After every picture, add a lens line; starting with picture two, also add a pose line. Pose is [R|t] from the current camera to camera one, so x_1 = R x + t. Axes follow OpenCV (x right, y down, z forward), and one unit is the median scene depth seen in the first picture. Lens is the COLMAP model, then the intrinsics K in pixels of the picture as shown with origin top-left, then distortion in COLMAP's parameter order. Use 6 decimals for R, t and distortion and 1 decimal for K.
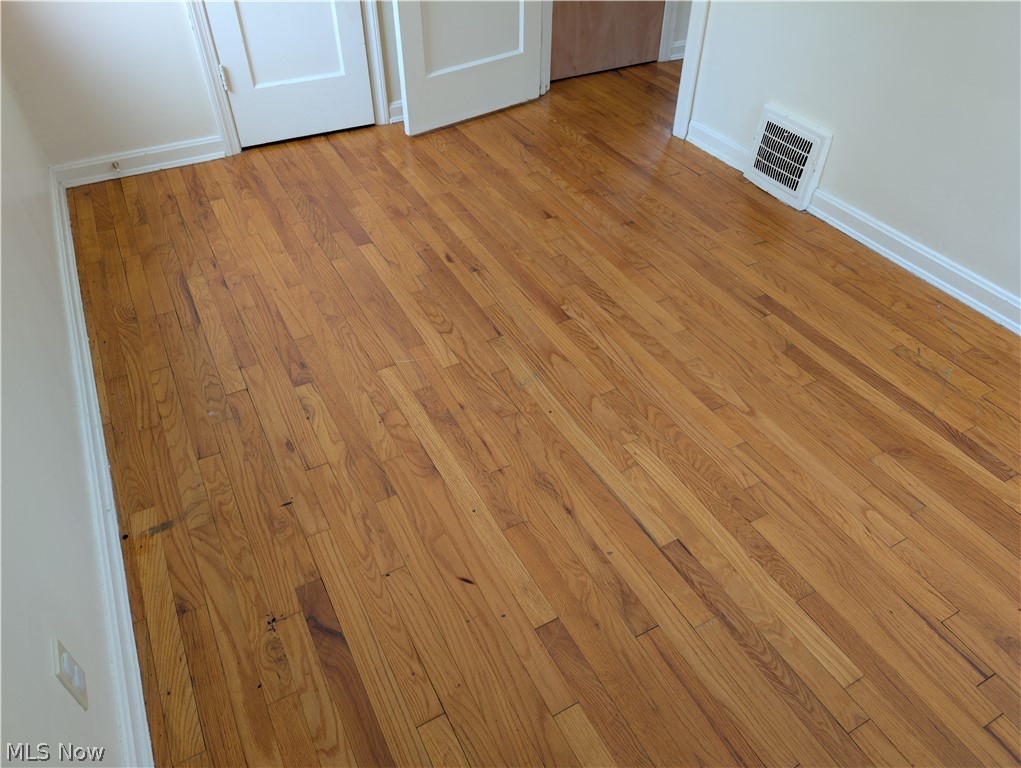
lens RADIAL K [[738.6, 0, 507.6], [0, 738.6, 388.0], [0, 0, 1]] dist [0.020491, -0.023078]
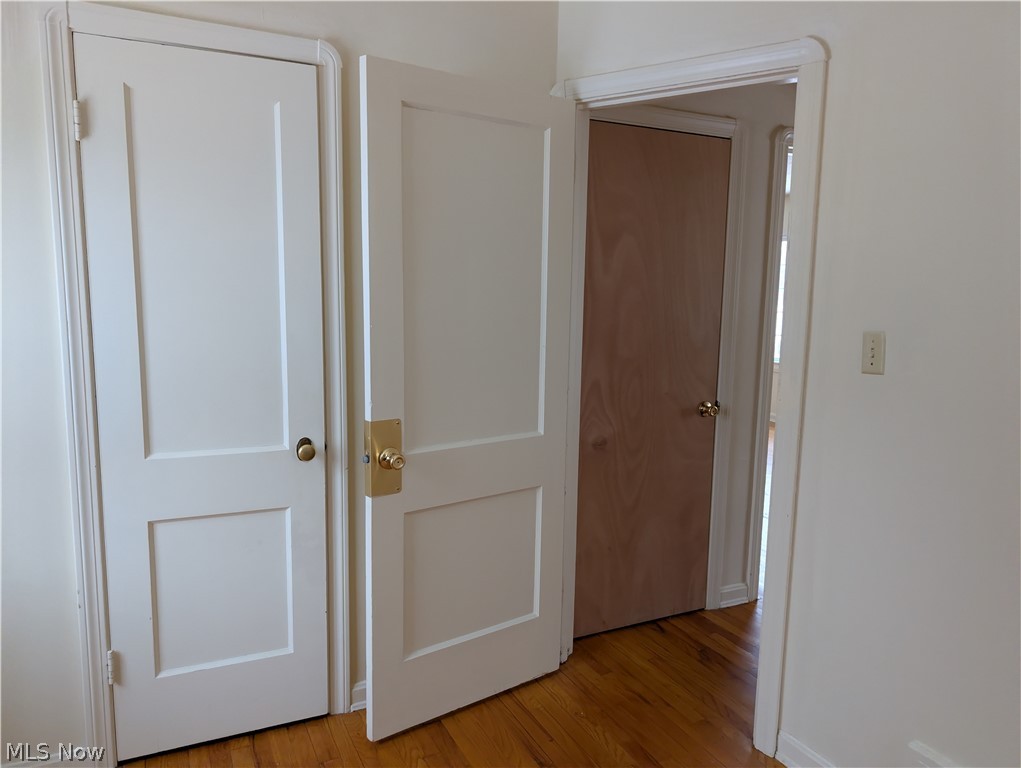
lens RADIAL K [[738.6, 0, 511.9], [0, 738.6, 384.0], [0, 0, 1]] dist [0.020491, -0.023078]
pose [[0.999484, 0.025305, -0.019781, 0.002829], [-0.032035, 0.829941, -0.556931, -0.258736], [0.002324, 0.557277, 0.830323, 0.266339]]
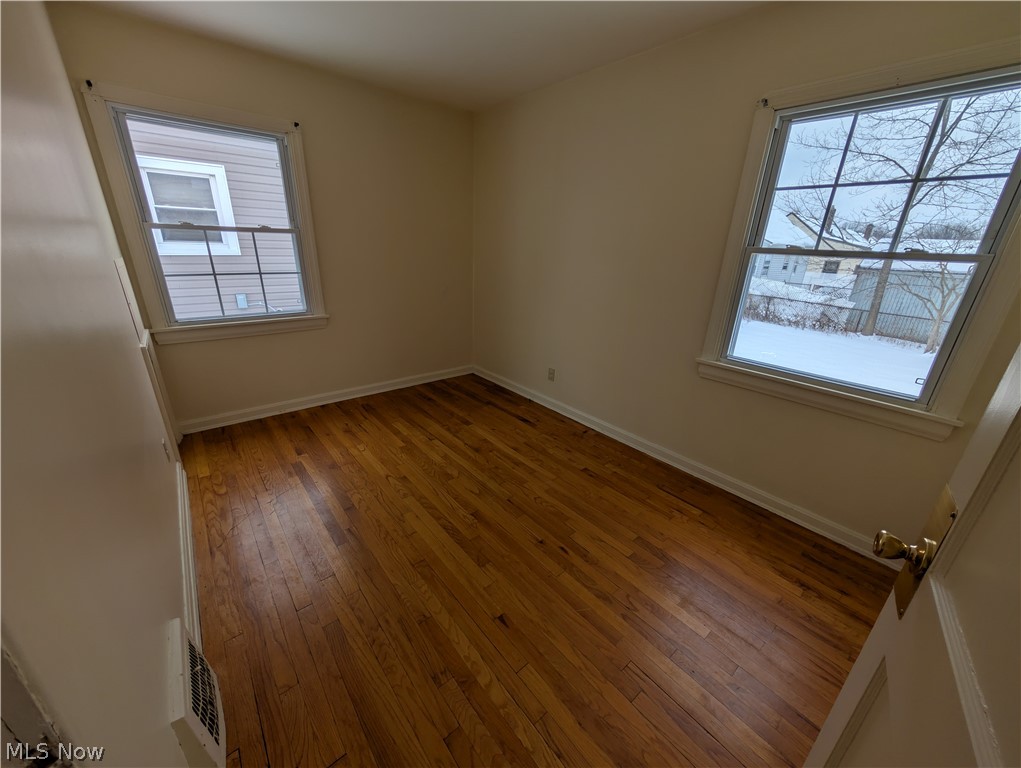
lens RADIAL K [[389.4, 0, 514.1], [0, 389.4, 388.3], [0, 0, 1]] dist [-0.002813, 0.000837]
pose [[-0.975036, 0.036337, -0.219052, 0.137599], [-0.176479, 0.471891, 0.863813, -0.807175], [0.134757, 0.880908, -0.453699, 0.919579]]
